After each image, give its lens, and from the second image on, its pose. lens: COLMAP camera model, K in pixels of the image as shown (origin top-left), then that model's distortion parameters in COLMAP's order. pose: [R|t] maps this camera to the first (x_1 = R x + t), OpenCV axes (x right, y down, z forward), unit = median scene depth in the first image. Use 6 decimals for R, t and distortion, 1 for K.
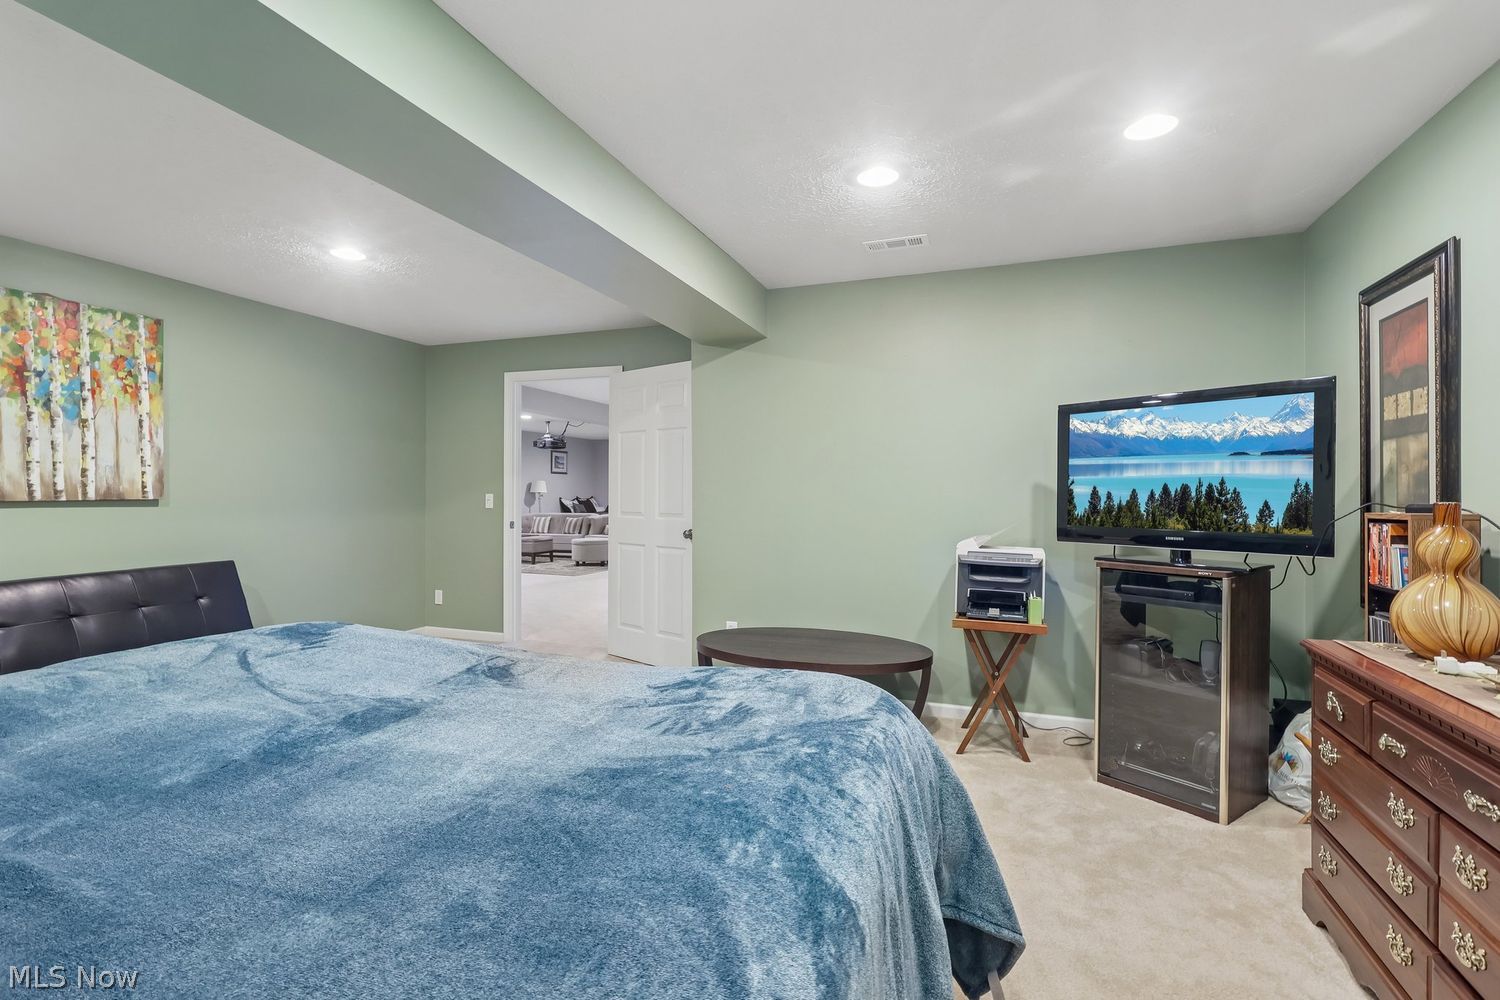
lens RADIAL K [[703.0, 0, 739.5], [0, 703.0, 500.7], [0, 0, 1]] dist [-0.001683, -0.000023]
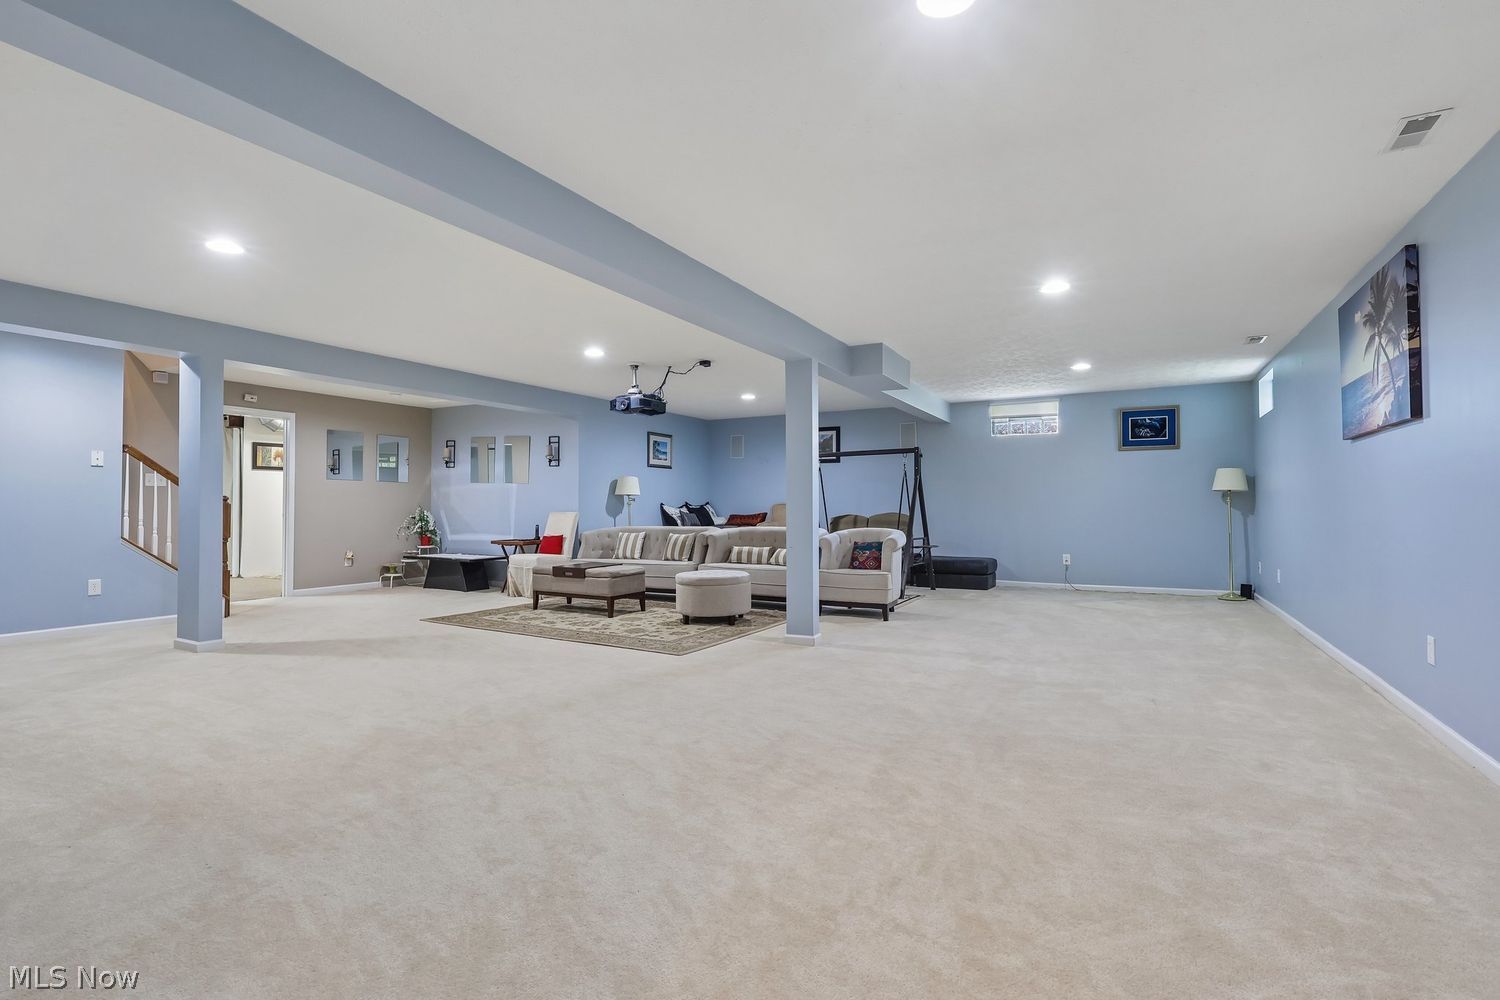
lens RADIAL K [[703.0, 0, 755.8], [0, 703.0, 502.4], [0, 0, 1]] dist [-0.001683, -0.000023]
pose [[0.991464, -0.005213, -0.130276, -0.088904], [0.003184, 0.999870, -0.015778, 0.006282], [0.130341, 0.015229, 0.991352, 0.392556]]
